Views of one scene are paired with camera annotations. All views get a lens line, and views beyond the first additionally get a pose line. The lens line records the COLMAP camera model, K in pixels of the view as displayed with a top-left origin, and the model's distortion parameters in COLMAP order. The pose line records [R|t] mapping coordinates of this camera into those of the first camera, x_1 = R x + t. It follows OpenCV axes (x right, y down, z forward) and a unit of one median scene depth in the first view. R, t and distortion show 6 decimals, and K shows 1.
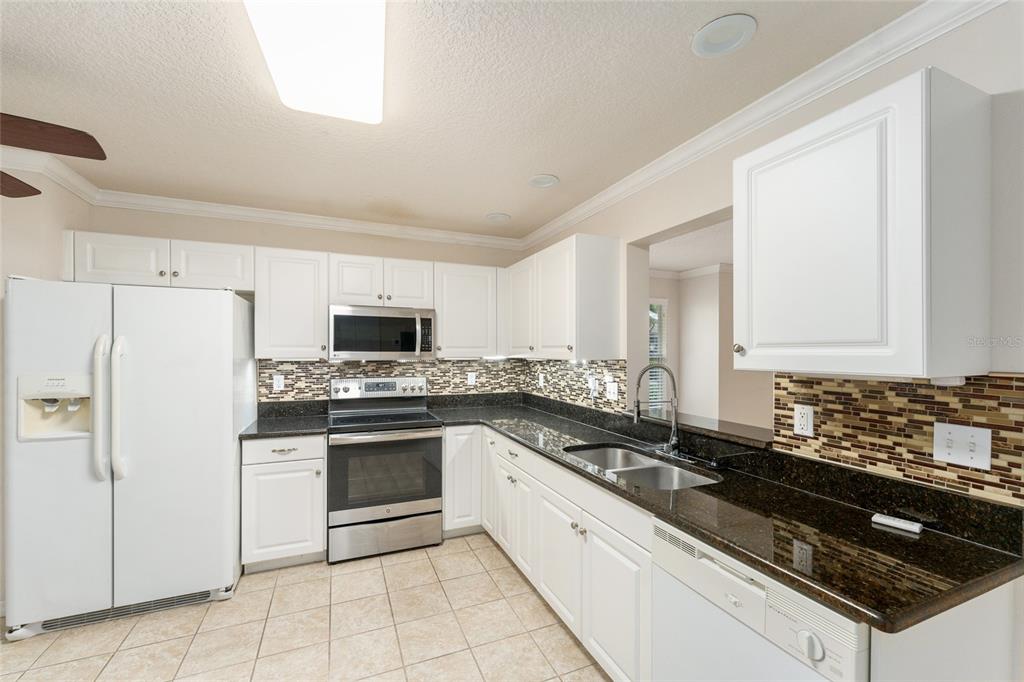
lens RADIAL K [[414.6, 0, 508.6], [0, 414.6, 349.2], [0, 0, 1]] dist [0.001033, 0.000151]
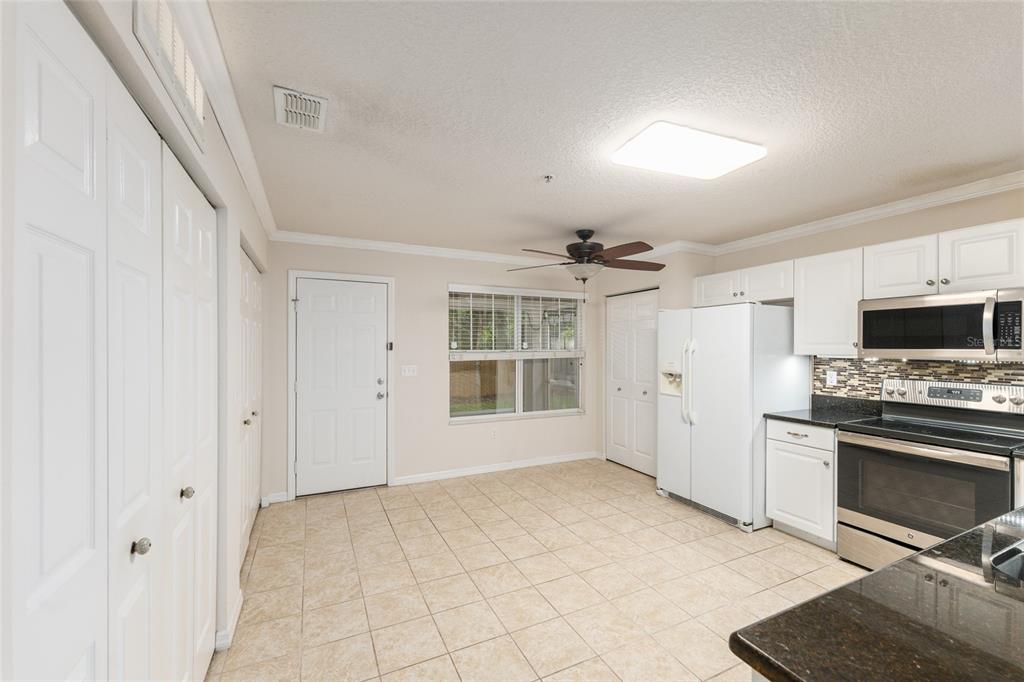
lens RADIAL K [[414.6, 0, 508.6], [0, 414.6, 349.2], [0, 0, 1]] dist [0.001033, 0.000151]
pose [[0.043648, 0.001530, -0.999046, 0.545888], [-0.000893, 0.999998, 0.001492, 0.006229], [0.999047, 0.000827, 0.043649, 0.145939]]
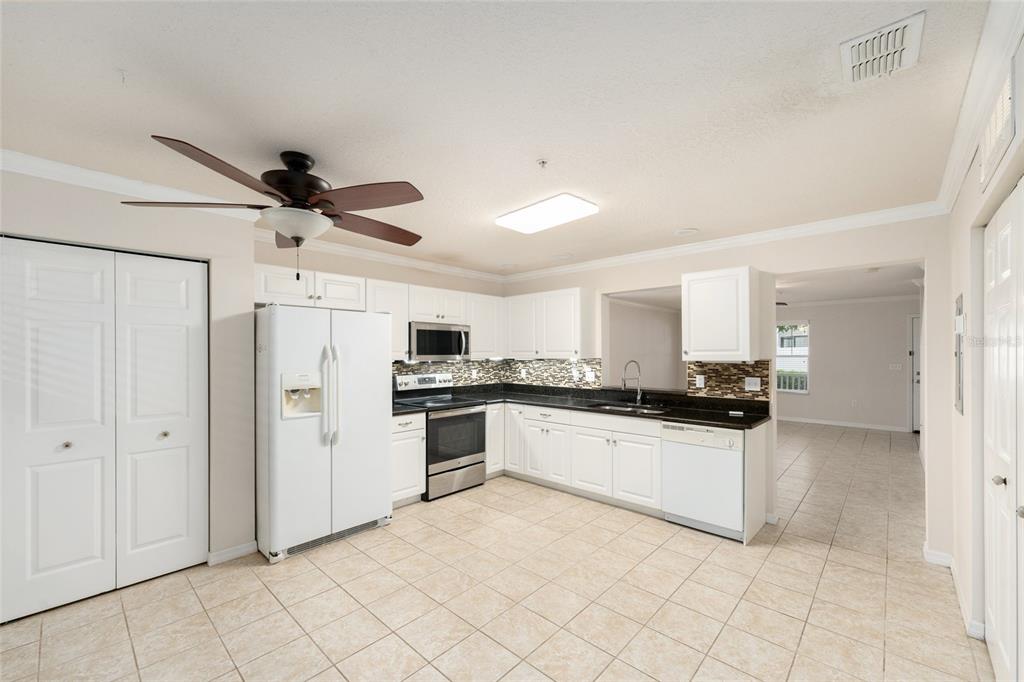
lens RADIAL K [[414.6, 0, 508.6], [0, 414.6, 349.2], [0, 0, 1]] dist [0.001033, 0.000151]
pose [[0.911628, -0.001482, 0.411014, -0.769841], [0.004595, 0.999968, -0.006585, -0.003747], [-0.410991, 0.007892, 0.911605, -0.444501]]
